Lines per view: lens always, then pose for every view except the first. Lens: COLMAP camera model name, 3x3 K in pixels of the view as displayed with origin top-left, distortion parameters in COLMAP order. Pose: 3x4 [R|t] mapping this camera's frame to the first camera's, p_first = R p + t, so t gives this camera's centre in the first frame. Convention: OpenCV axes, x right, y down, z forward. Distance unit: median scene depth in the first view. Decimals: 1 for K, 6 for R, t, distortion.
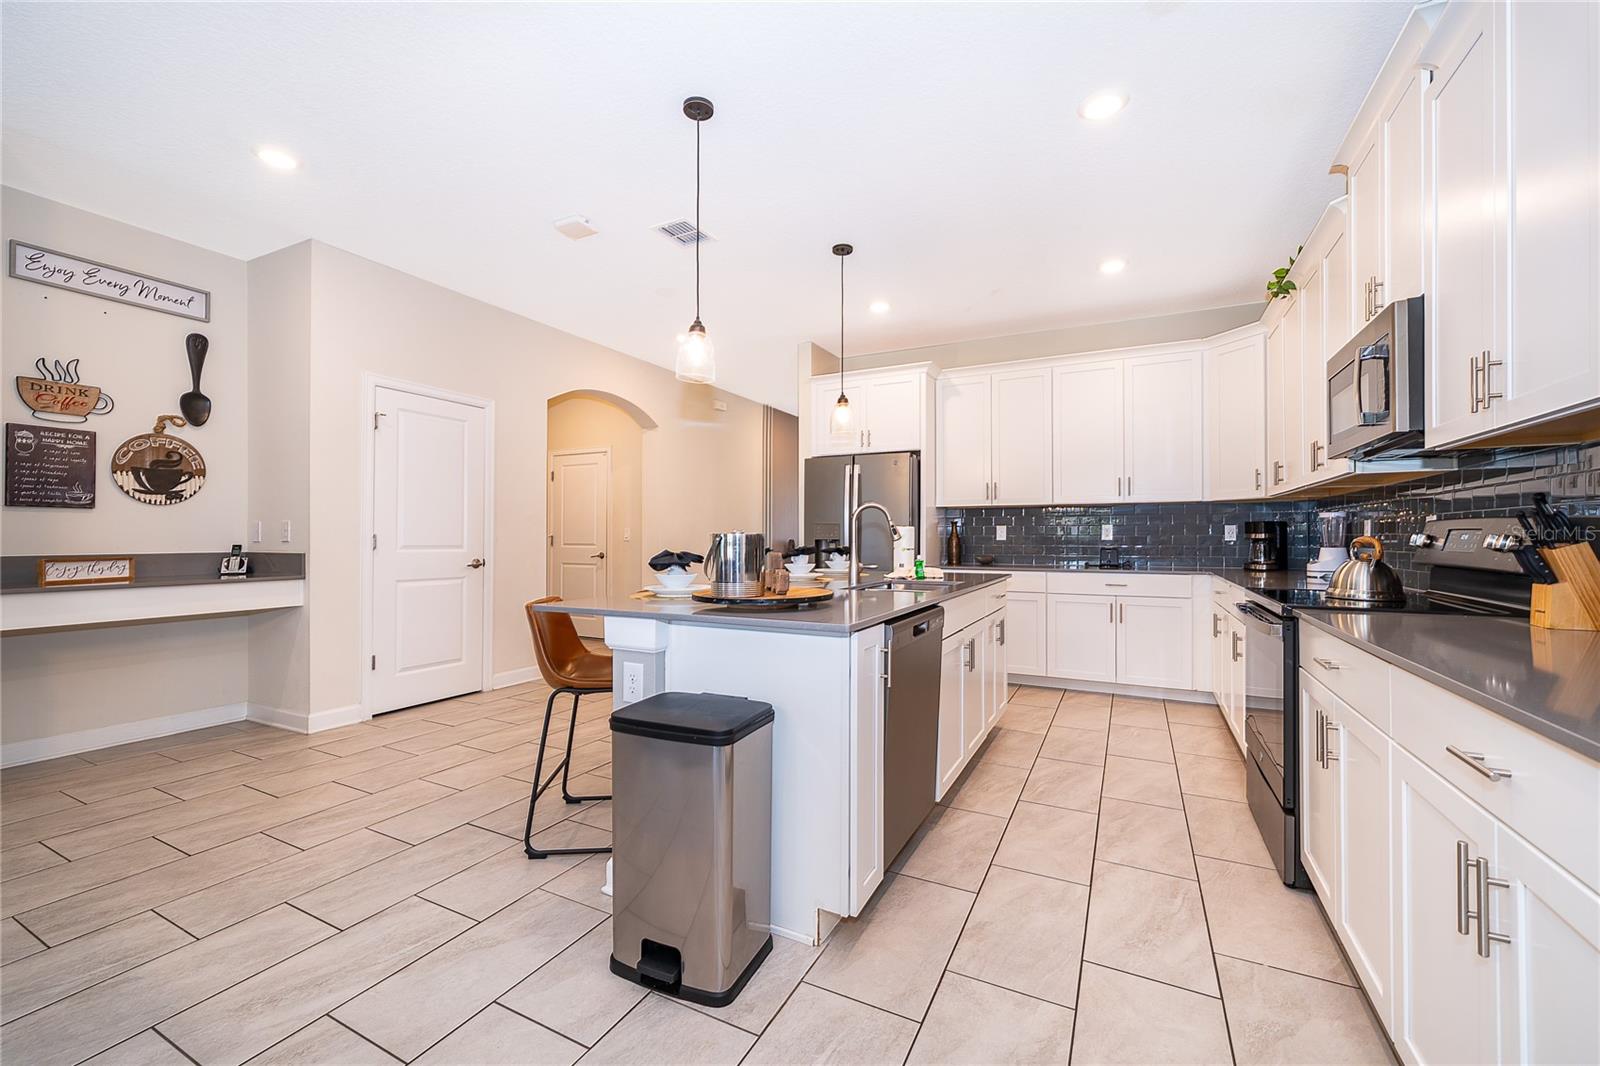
lens RADIAL K [[659.2, 0, 797.6], [0, 659.2, 534.0], [0, 0, 1]] dist [-0.006136, -0.000553]
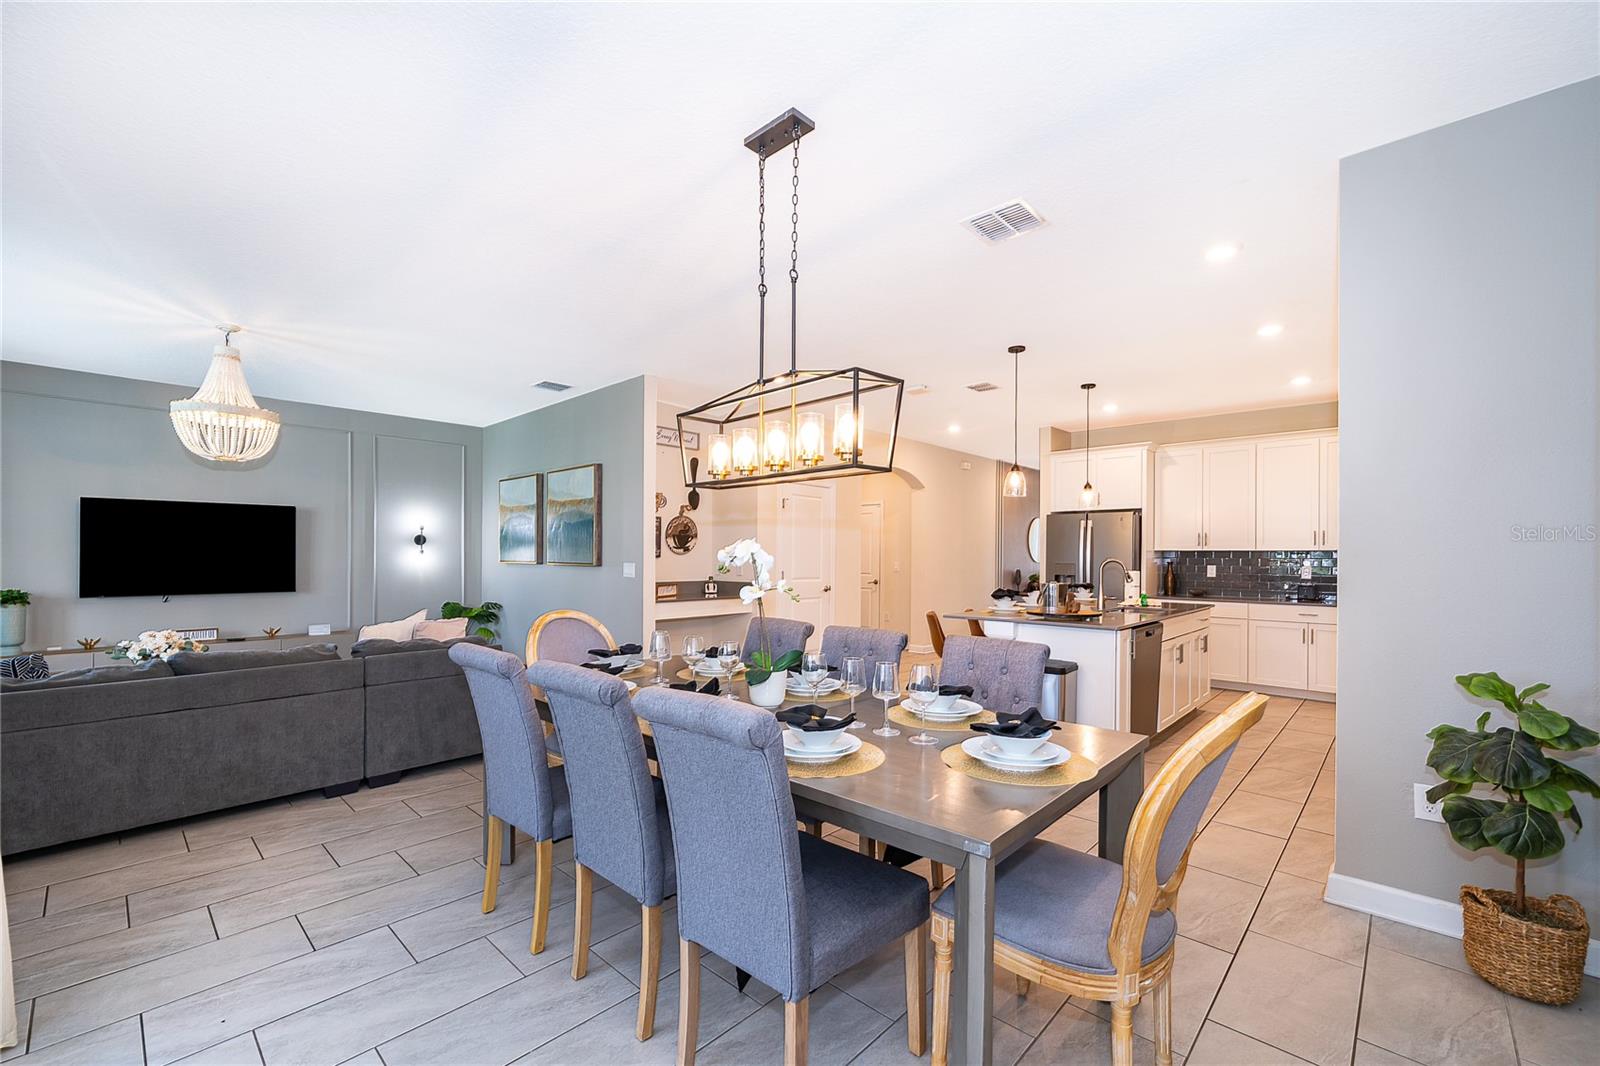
lens RADIAL K [[659.2, 0, 796.5], [0, 659.2, 556.3], [0, 0, 1]] dist [-0.006136, -0.000553]
pose [[0.960140, 0.005234, -0.279470, -0.148512], [-0.004310, 0.999983, 0.003922, -0.045893], [0.279486, -0.002561, 0.960146, -0.626403]]
